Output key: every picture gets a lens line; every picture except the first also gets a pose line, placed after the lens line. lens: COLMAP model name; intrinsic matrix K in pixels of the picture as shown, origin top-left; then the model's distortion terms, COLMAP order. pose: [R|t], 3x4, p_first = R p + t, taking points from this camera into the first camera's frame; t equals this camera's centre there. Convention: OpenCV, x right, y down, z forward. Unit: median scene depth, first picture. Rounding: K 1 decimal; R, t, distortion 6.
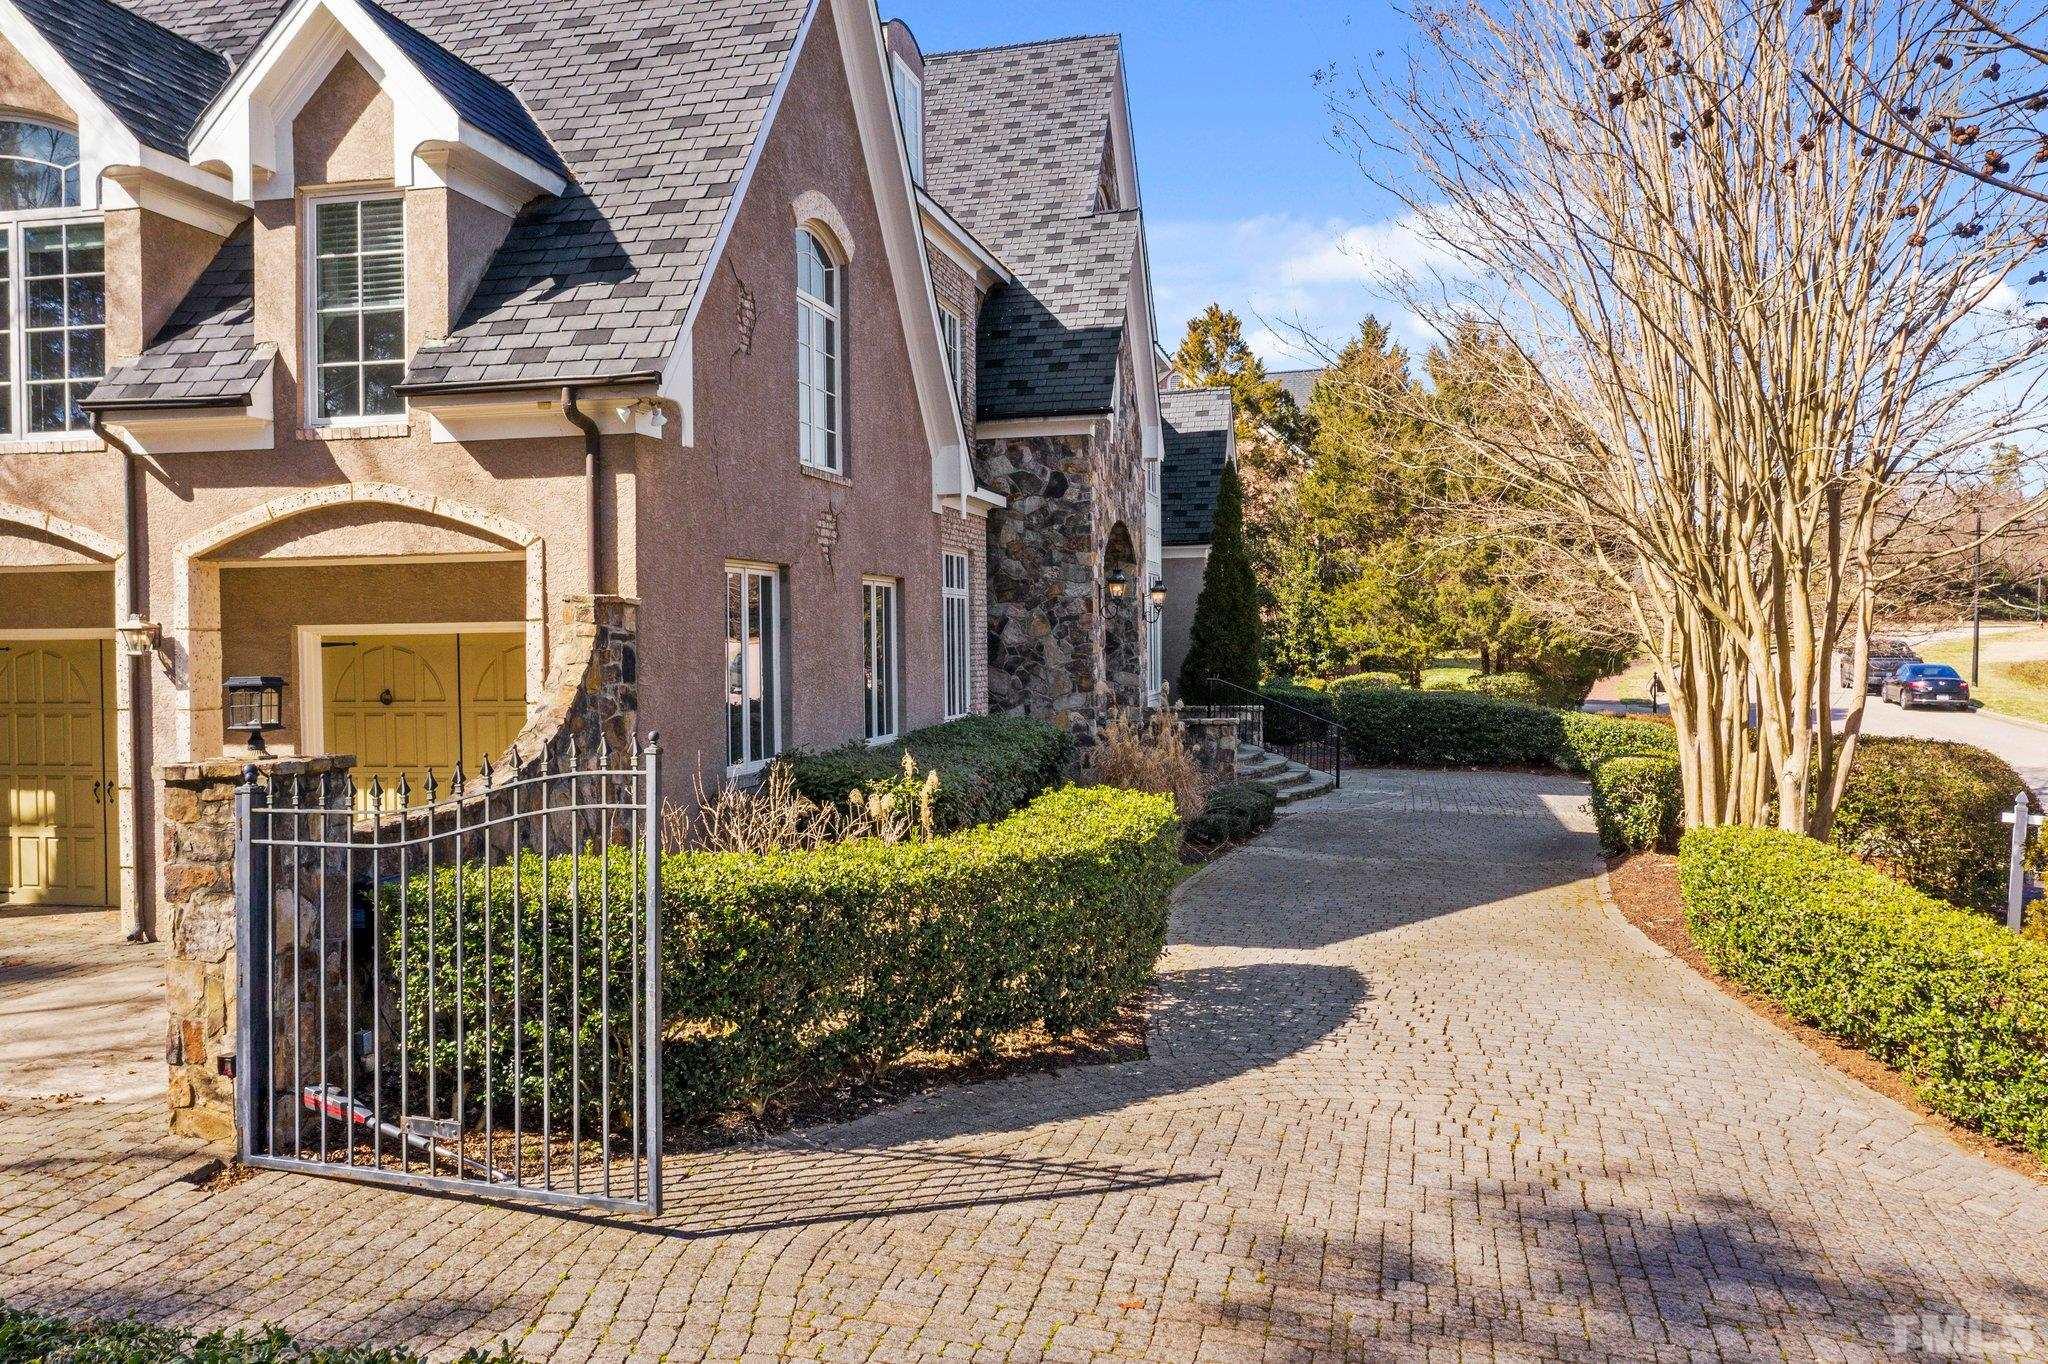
lens RADIAL K [[1620.2, 0, 1025.9], [0, 1620.2, 664.4], [0, 0, 1]] dist [-0.003682, 0.000406]
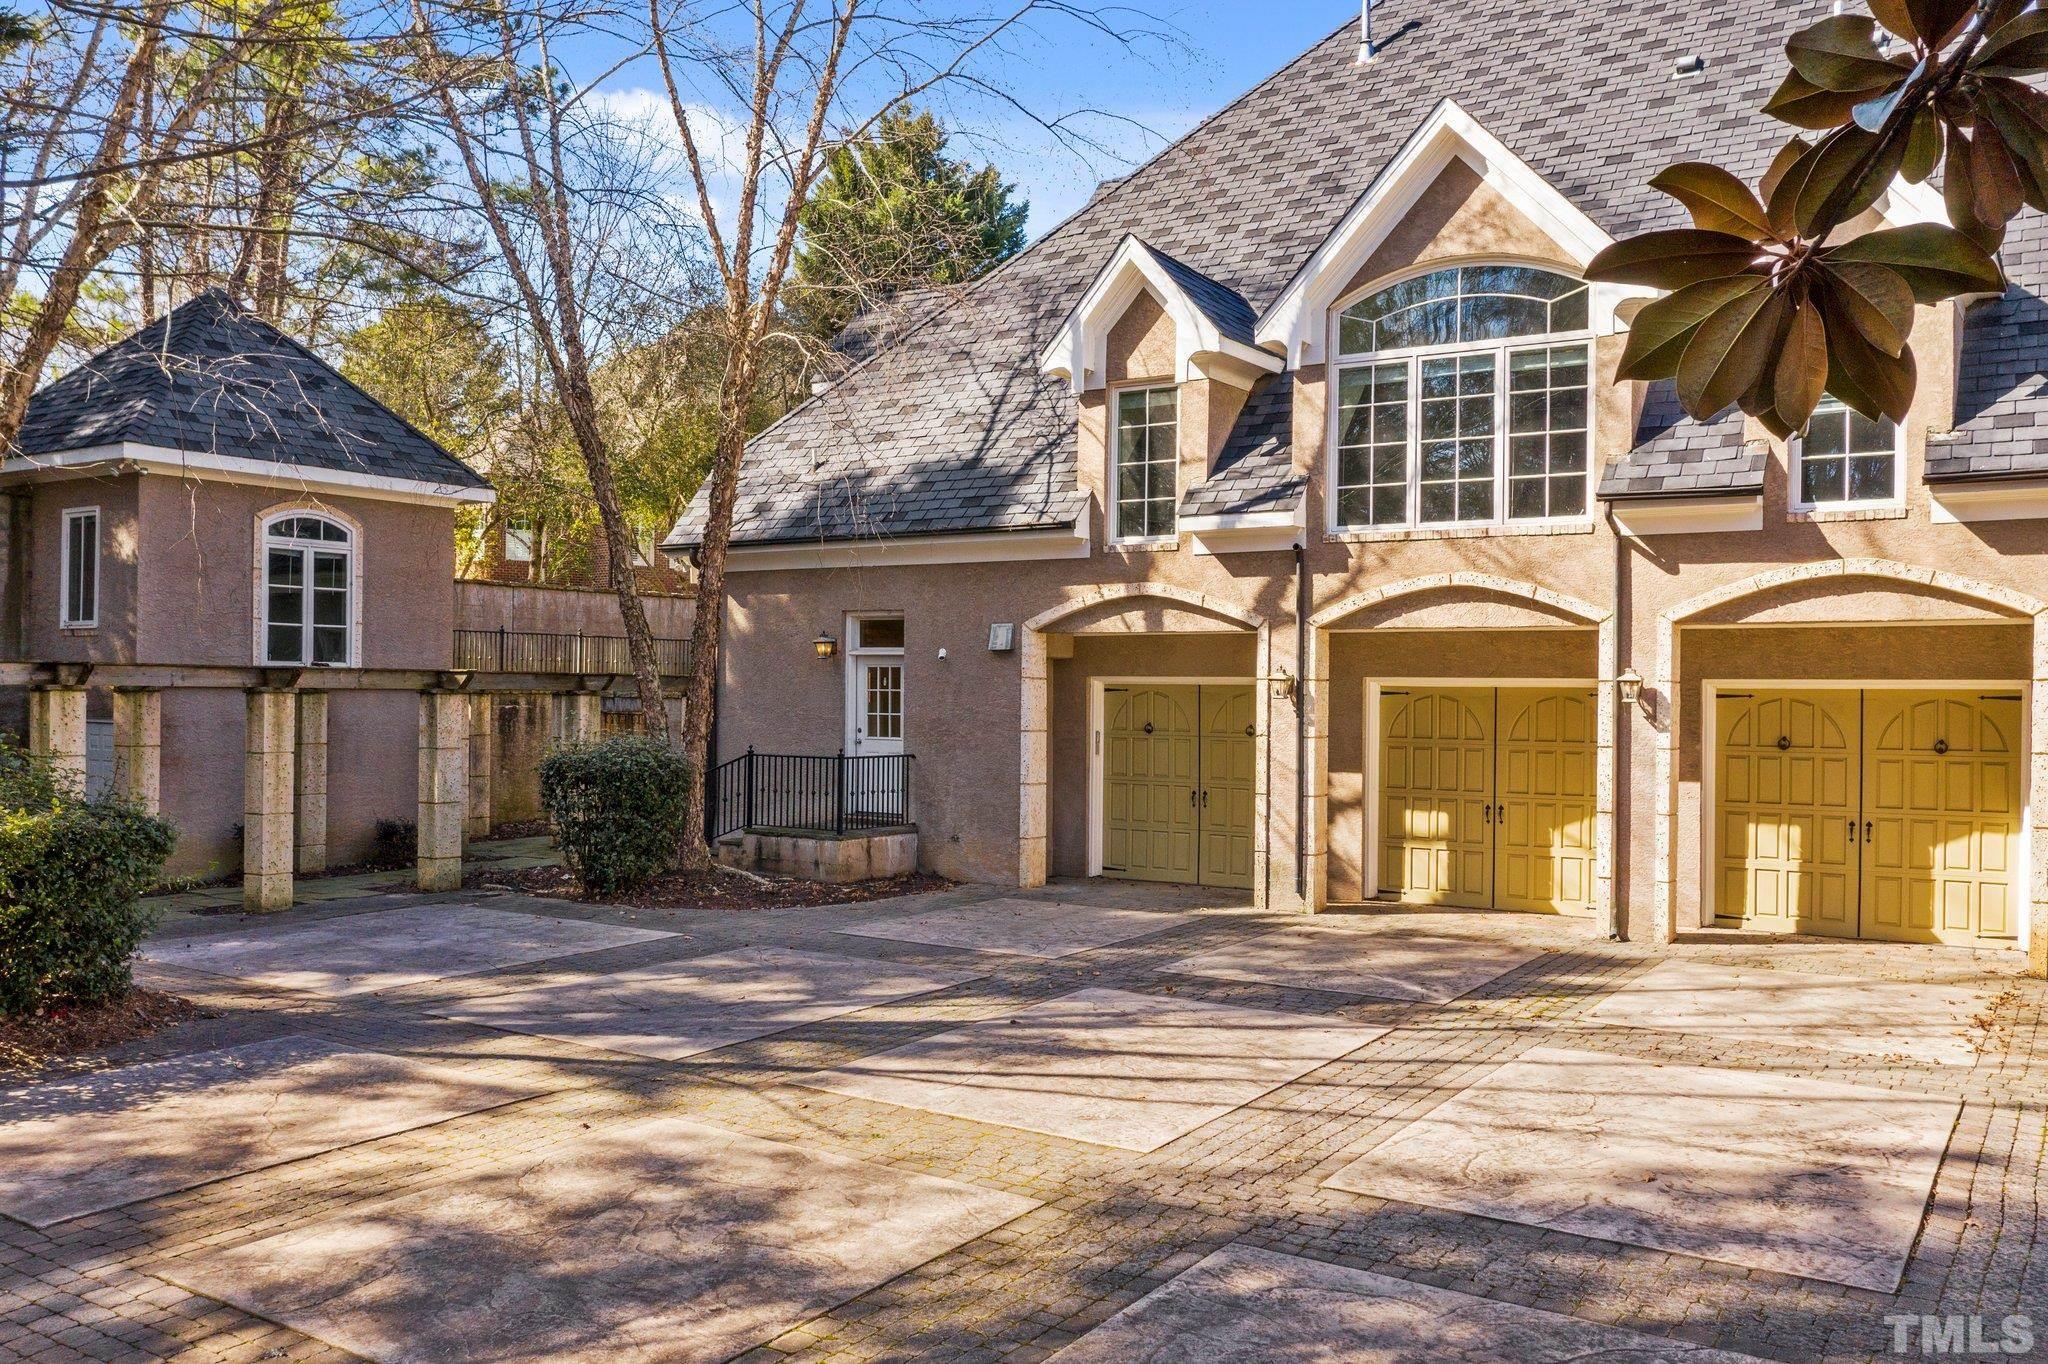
lens RADIAL K [[1620.2, 0, 1038.2], [0, 1620.2, 690.0], [0, 0, 1]] dist [-0.003682, 0.000406]
pose [[0.936201, 0.021714, -0.350793, -0.527061], [-0.027573, 0.999551, -0.011717, 0.010923], [0.350381, 0.020642, 0.936380, -0.275314]]
